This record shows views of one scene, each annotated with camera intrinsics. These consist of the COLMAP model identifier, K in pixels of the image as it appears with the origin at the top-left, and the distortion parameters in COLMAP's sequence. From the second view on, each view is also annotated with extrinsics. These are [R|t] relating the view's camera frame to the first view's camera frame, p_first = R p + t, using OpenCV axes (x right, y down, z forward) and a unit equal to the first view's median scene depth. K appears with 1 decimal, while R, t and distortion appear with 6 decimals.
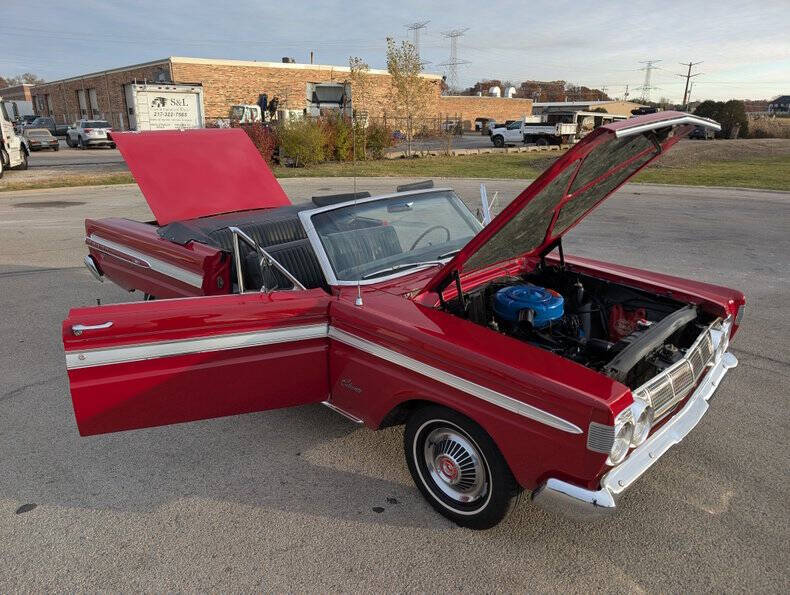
lens RADIAL K [[563.7, 0, 387.6], [0, 563.7, 299.3], [0, 0, 1]] dist [0.011274, -0.001275]
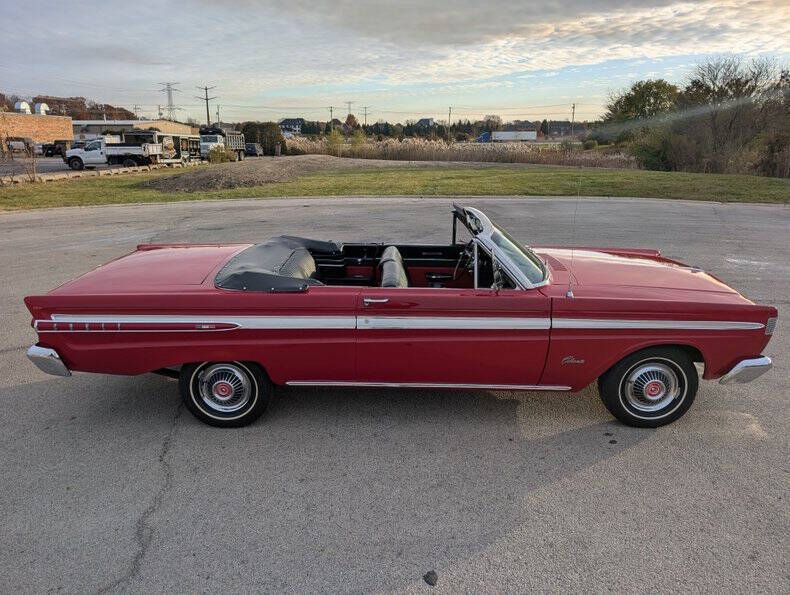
lens RADIAL K [[563.7, 0, 387.6], [0, 563.7, 299.3], [0, 0, 1]] dist [0.011274, -0.001275]
pose [[0.724381, -0.192439, 0.661997, -0.092508], [0.212381, 0.975841, 0.051276, -0.010620], [-0.655871, 0.103452, 0.747751, 0.023411]]
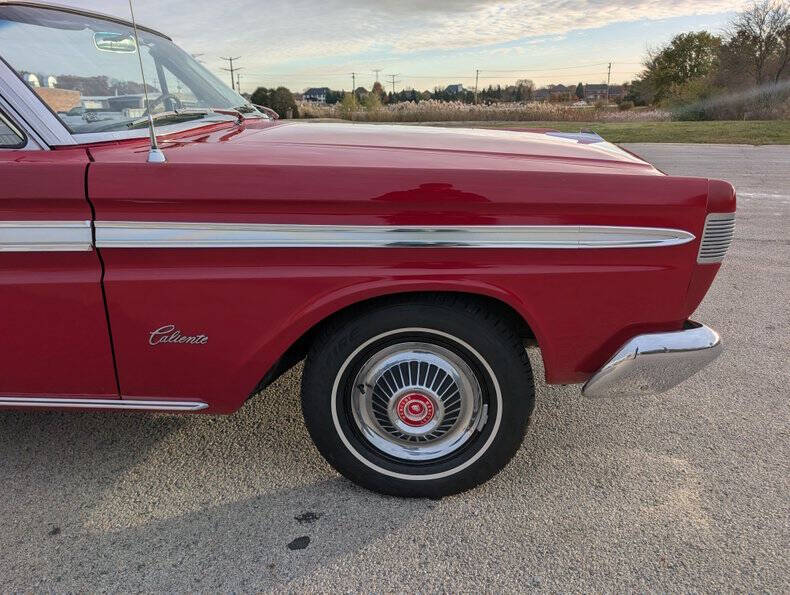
lens RADIAL K [[565.7, 0, 389.6], [0, 565.7, 302.5], [0, 0, 1]] dist [0.008403, 0.005852]
pose [[0.755846, -0.230567, 0.612810, -0.016988], [0.221727, 0.970781, 0.091772, 0.009402], [-0.616064, 0.066511, 0.784883, 0.039104]]
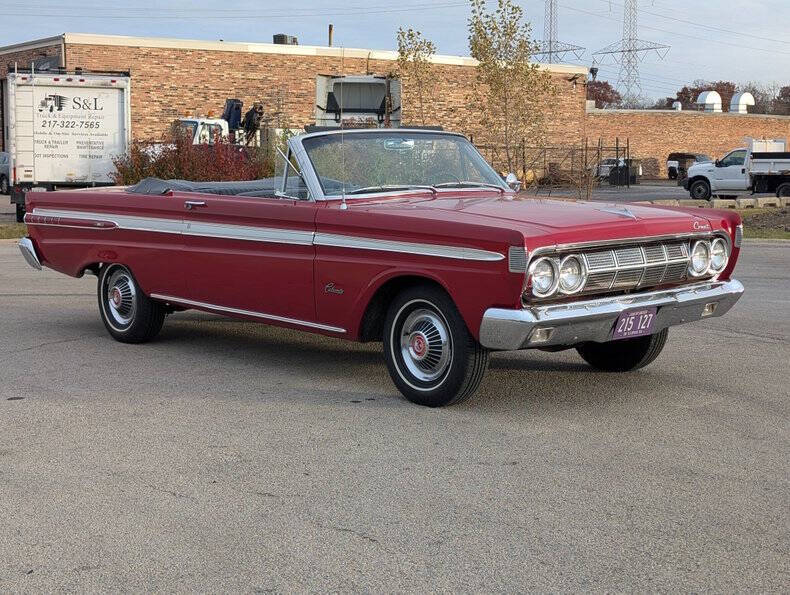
lens RADIAL K [[1260.5, 0, 395.0], [0, 1260.5, 297.5], [0, 0, 1]] dist [0.229869, -1.085822]
pose [[0.997147, 0.009250, -0.074921, 0.016992], [-0.024291, 0.978996, -0.202427, 0.049074], [0.071475, 0.203670, 0.976427, -0.095749]]
